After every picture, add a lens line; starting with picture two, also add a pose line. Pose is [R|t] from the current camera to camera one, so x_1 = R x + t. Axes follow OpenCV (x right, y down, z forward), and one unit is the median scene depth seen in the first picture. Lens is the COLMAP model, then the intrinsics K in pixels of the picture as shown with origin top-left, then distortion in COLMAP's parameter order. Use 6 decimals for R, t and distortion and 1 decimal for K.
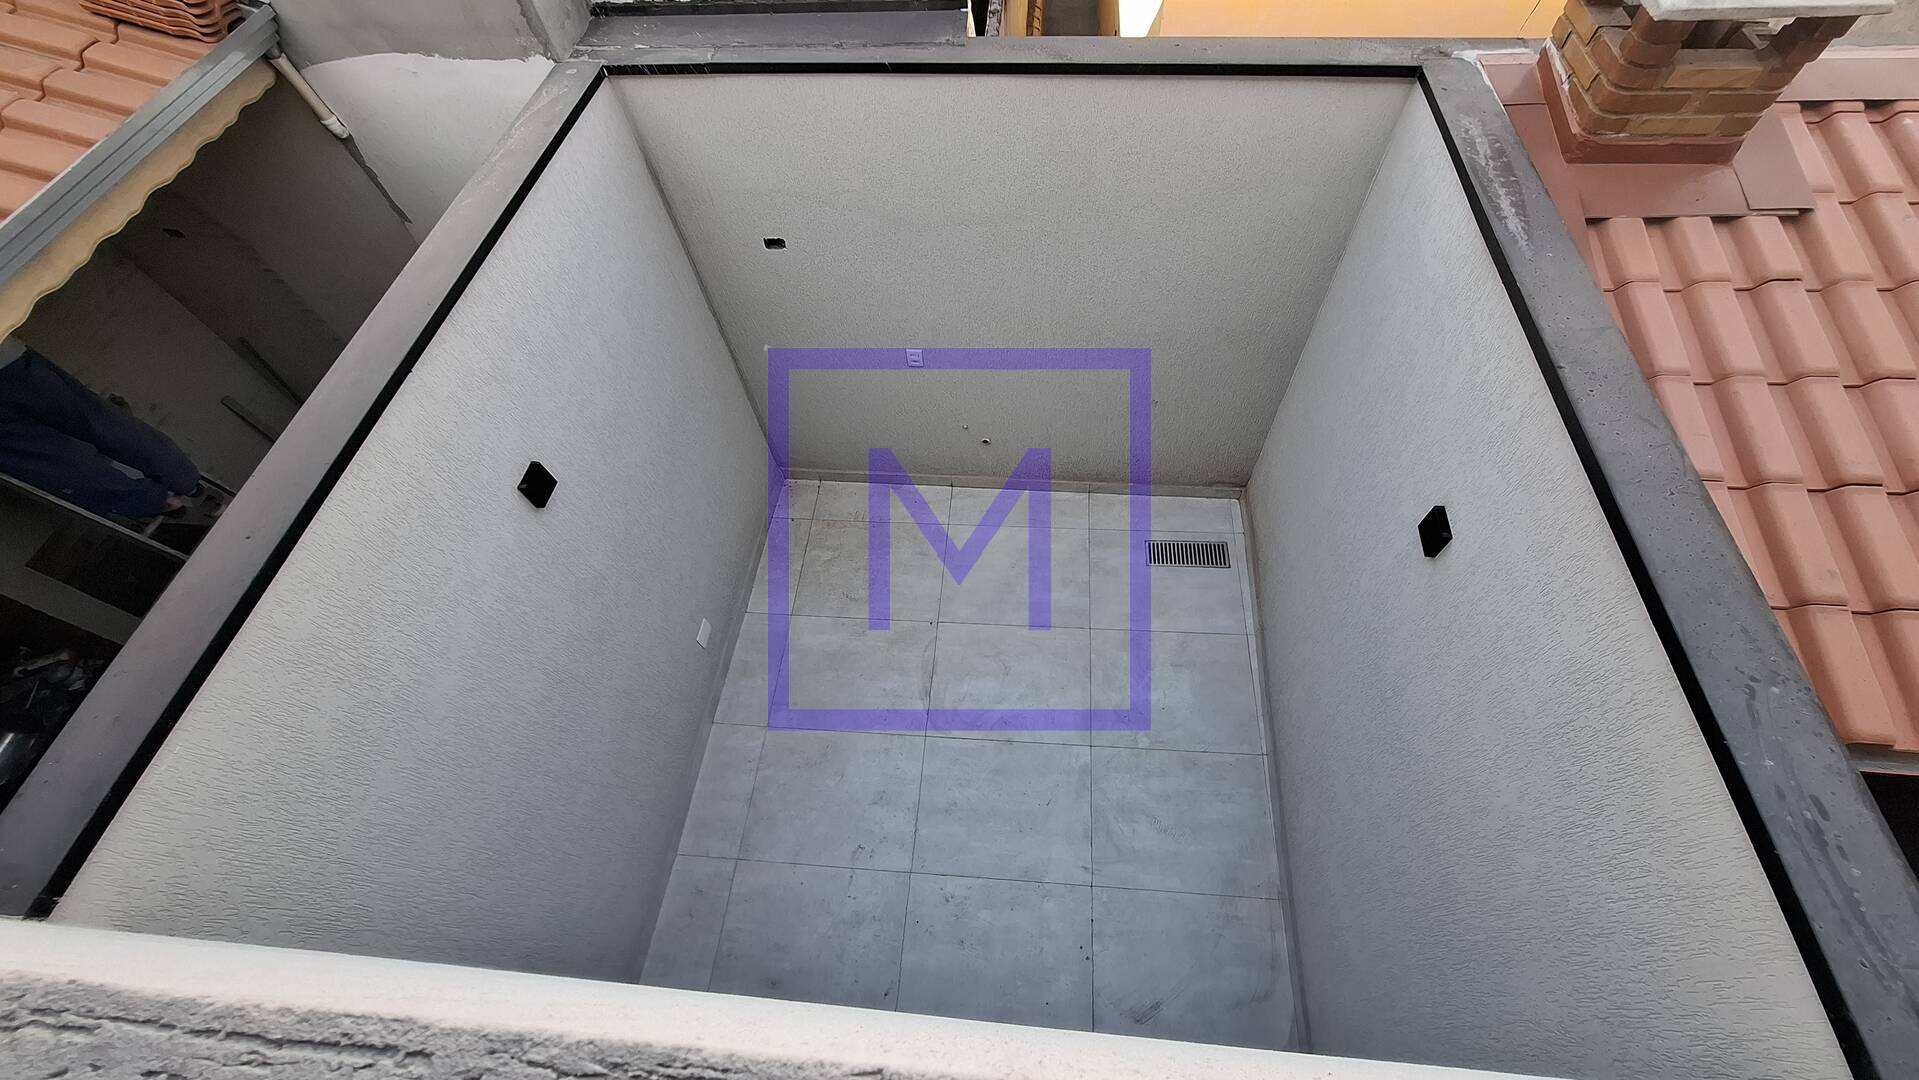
lens RADIAL K [[762.7, 0, 963.1], [0, 762.7, 529.7], [0, 0, 1]] dist [-0.006628, 0.003109]
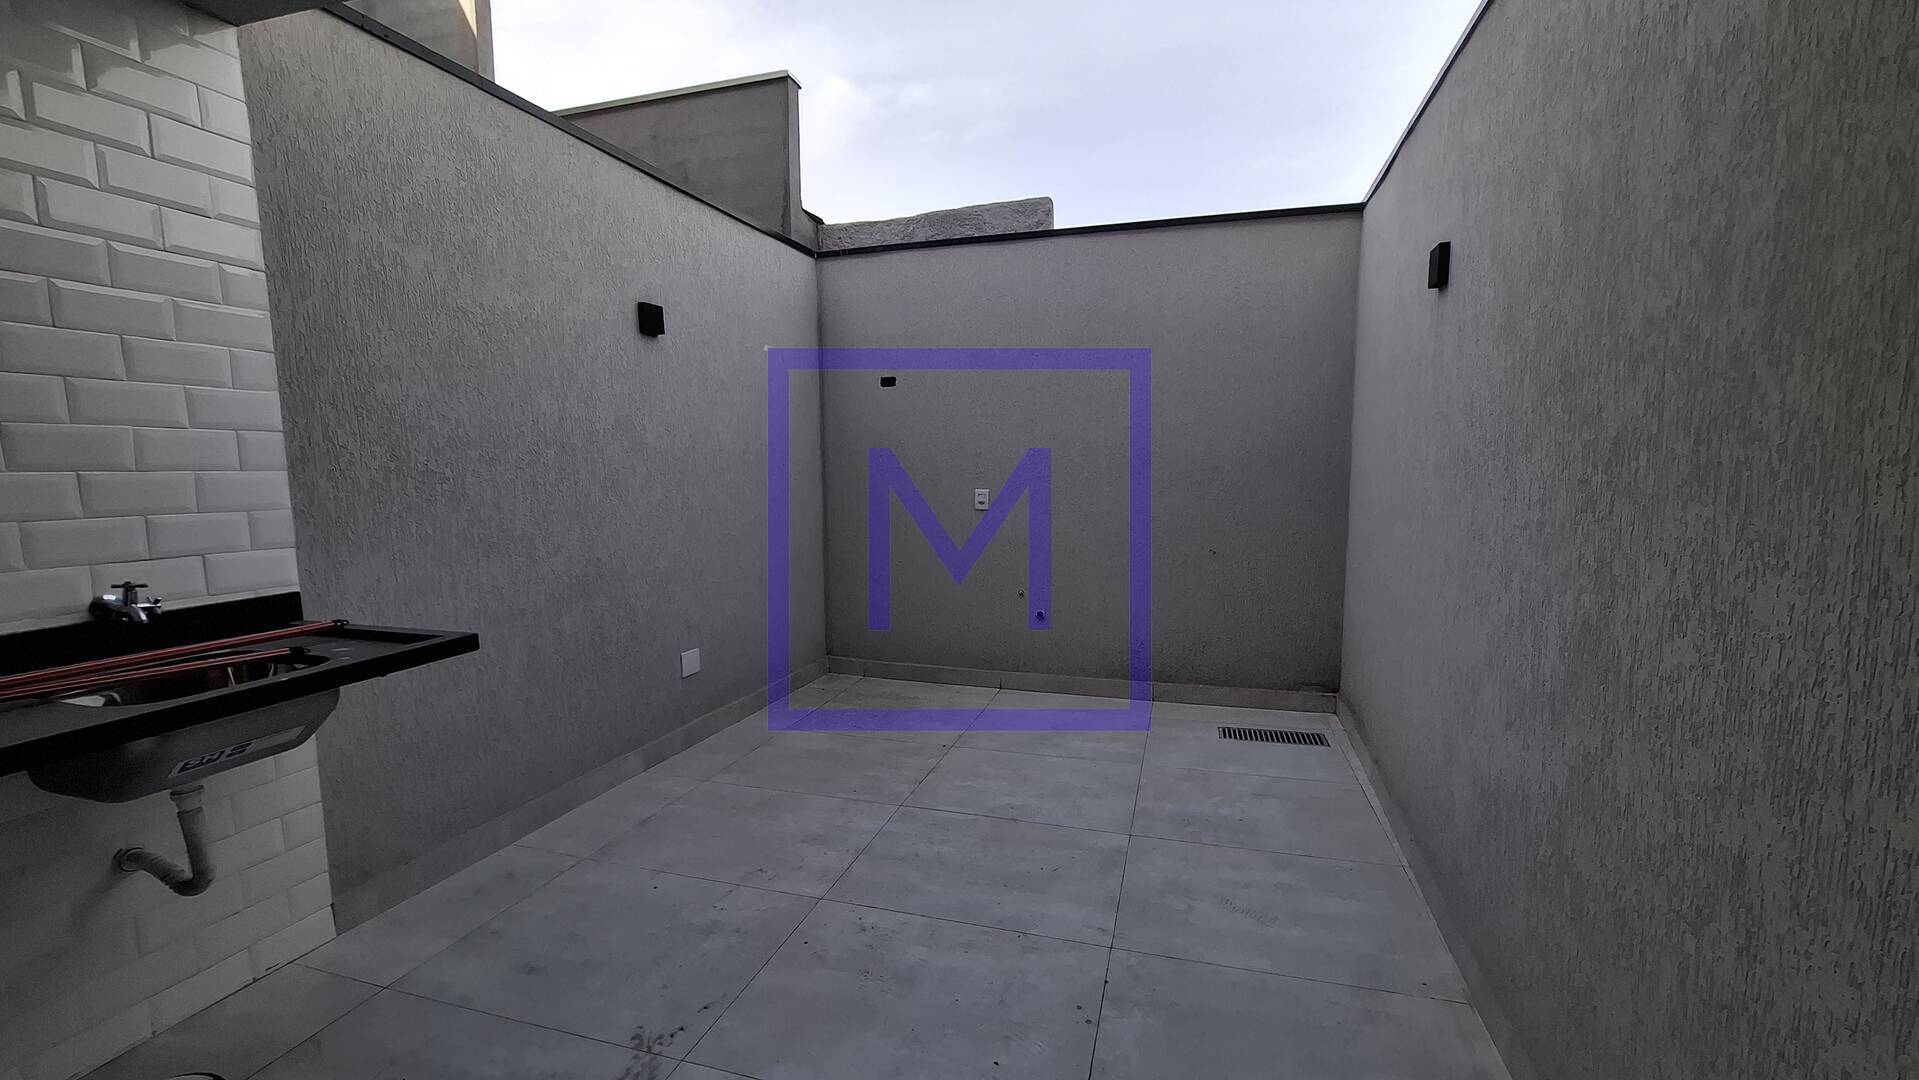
lens RADIAL K [[762.7, 0, 963.6], [0, 762.7, 544.5], [0, 0, 1]] dist [-0.006628, 0.003109]
pose [[0.977270, 0.080580, -0.196085, 0.142596], [-0.202038, 0.634167, -0.746333, 0.695649], [0.064211, 0.768986, 0.636033, 0.379141]]
